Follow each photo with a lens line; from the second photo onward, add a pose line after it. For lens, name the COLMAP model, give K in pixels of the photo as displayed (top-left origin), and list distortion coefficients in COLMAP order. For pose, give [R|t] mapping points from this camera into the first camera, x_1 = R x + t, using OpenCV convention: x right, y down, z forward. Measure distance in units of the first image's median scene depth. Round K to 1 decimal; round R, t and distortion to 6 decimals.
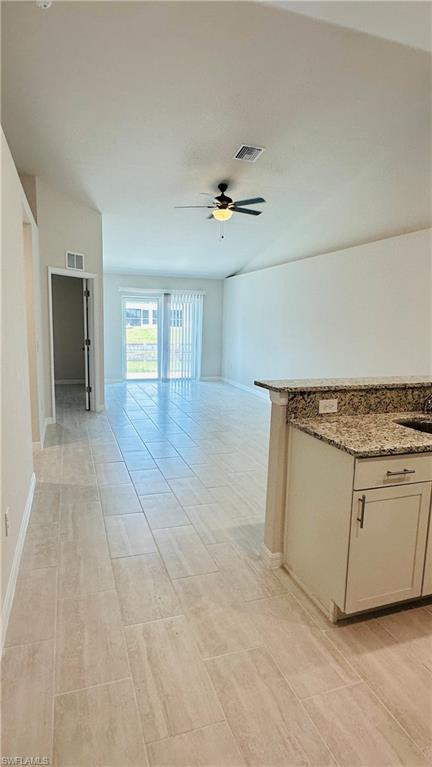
lens RADIAL K [[425.2, 0, 216.0], [0, 425.2, 383.5], [0, 0, 1]] dist [-0.000900, 0.000366]
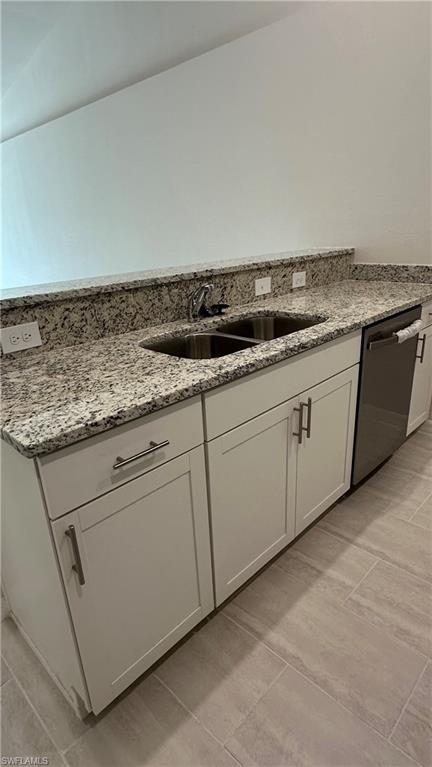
lens RADIAL K [[425.2, 0, 216.0], [0, 425.2, 383.5], [0, 0, 1]] dist [-0.000900, 0.000366]
pose [[0.889030, -0.214140, 0.404685, 0.252407], [0.130161, 0.965622, 0.225017, 0.021144], [-0.438957, -0.147373, 0.886340, 0.408200]]
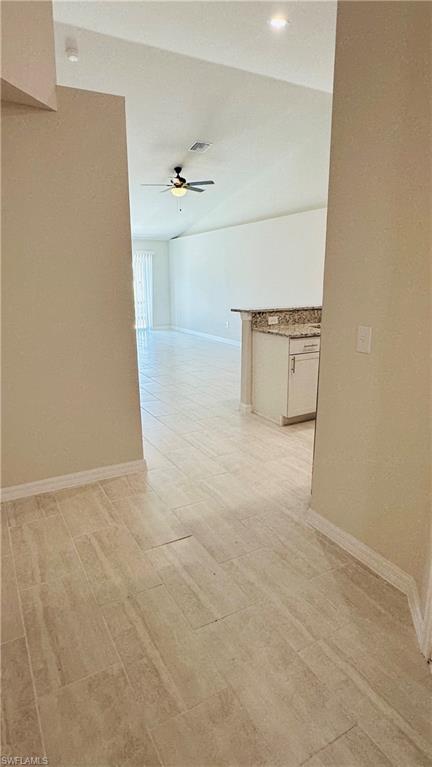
lens RADIAL K [[425.2, 0, 216.0], [0, 425.2, 383.5], [0, 0, 1]] dist [-0.000900, 0.000366]
pose [[0.983611, -0.073172, 0.164791, -0.288360], [0.056898, 0.993217, 0.101404, 0.121818], [-0.171093, -0.090366, 0.981102, -0.746236]]
